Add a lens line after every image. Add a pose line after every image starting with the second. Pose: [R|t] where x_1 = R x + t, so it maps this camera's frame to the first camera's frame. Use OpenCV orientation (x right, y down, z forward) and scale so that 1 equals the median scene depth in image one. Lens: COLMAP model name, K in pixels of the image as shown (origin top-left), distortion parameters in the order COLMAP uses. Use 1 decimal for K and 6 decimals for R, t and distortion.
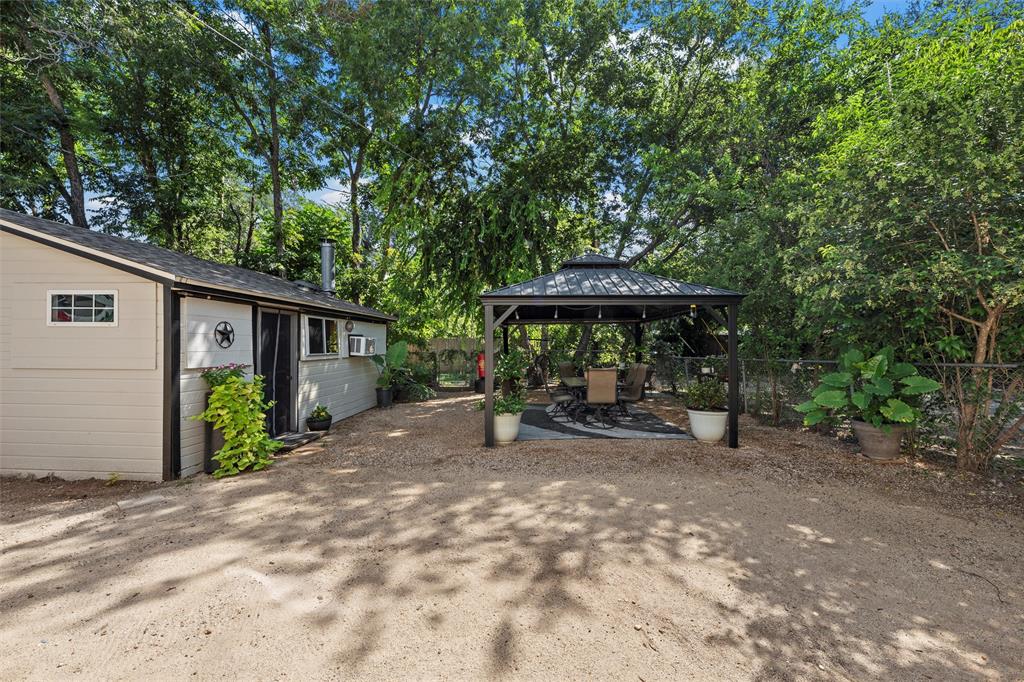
lens RADIAL K [[356.1, 0, 512.0], [0, 356.1, 341.0], [0, 0, 1]] dist [-0.000023, 0.000018]
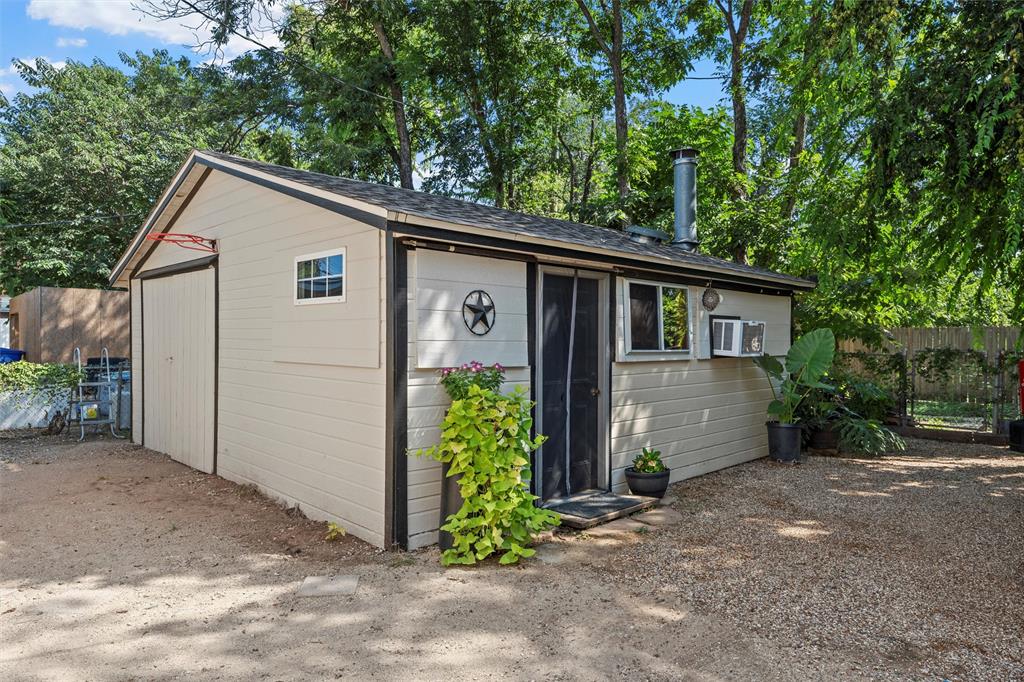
lens RADIAL K [[625.2, 0, 511.3], [0, 625.2, 346.0], [0, 0, 1]] dist [0.000674, 0.001404]
pose [[0.715335, 0.006111, -0.698755, -0.032611], [0.007926, 0.999826, 0.016859, 0.011586], [0.698737, -0.017598, 0.715162, 0.178767]]
